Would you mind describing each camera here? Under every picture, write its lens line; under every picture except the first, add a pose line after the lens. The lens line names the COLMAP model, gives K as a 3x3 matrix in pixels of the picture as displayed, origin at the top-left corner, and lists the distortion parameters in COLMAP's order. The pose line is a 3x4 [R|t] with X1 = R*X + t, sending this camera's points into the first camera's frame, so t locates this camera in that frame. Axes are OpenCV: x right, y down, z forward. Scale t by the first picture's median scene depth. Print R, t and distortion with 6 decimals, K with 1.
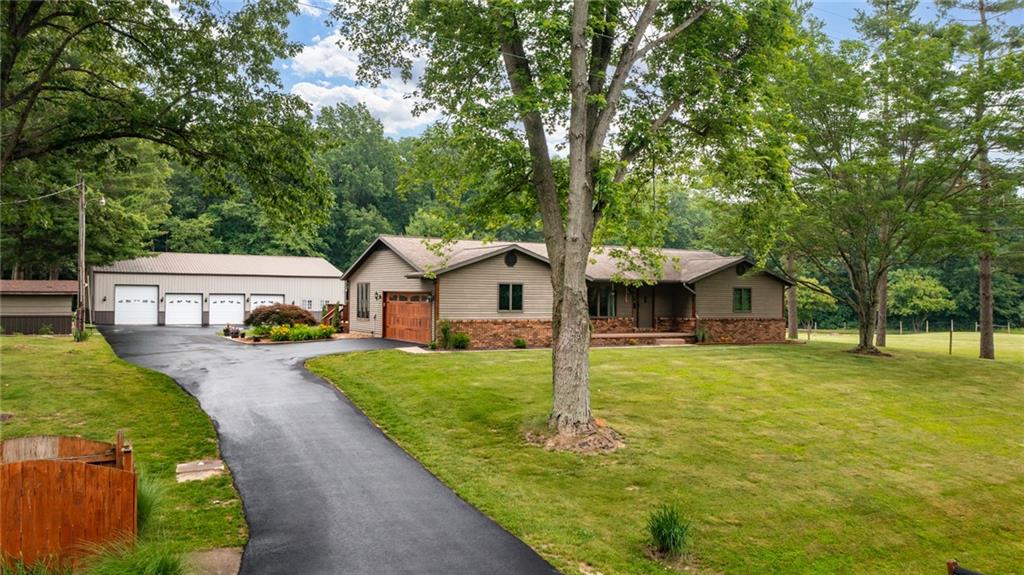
lens RADIAL K [[840.5, 0, 514.7], [0, 840.5, 285.9], [0, 0, 1]] dist [-0.007414, -0.005939]
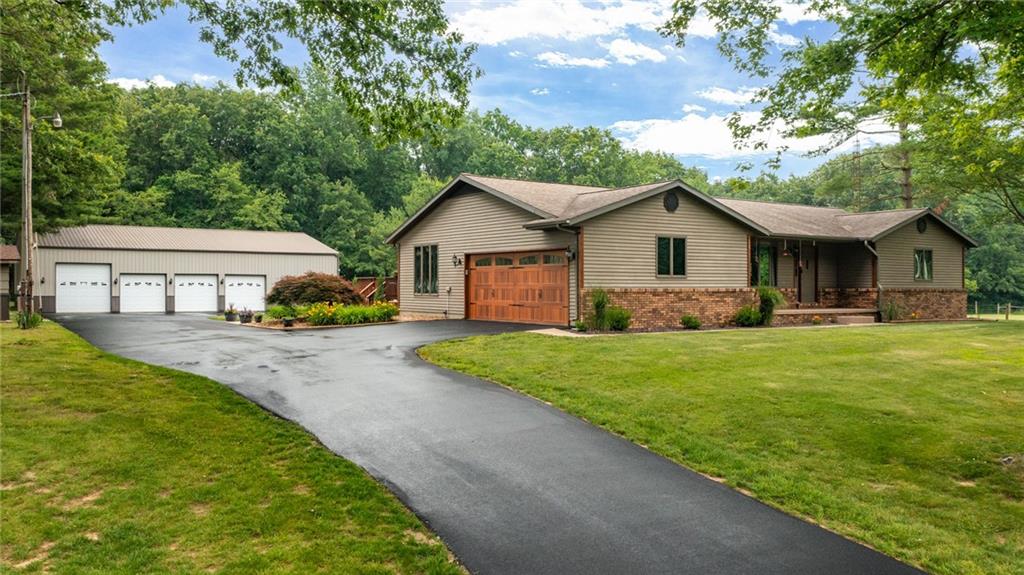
lens RADIAL K [[840.5, 0, 509.1], [0, 840.5, 290.8], [0, 0, 1]] dist [-0.007414, -0.005939]
pose [[0.997408, -0.009475, 0.071326, -0.164507], [0.008395, 0.999846, 0.015432, 0.026199], [-0.071461, -0.014794, 0.997334, 0.276233]]
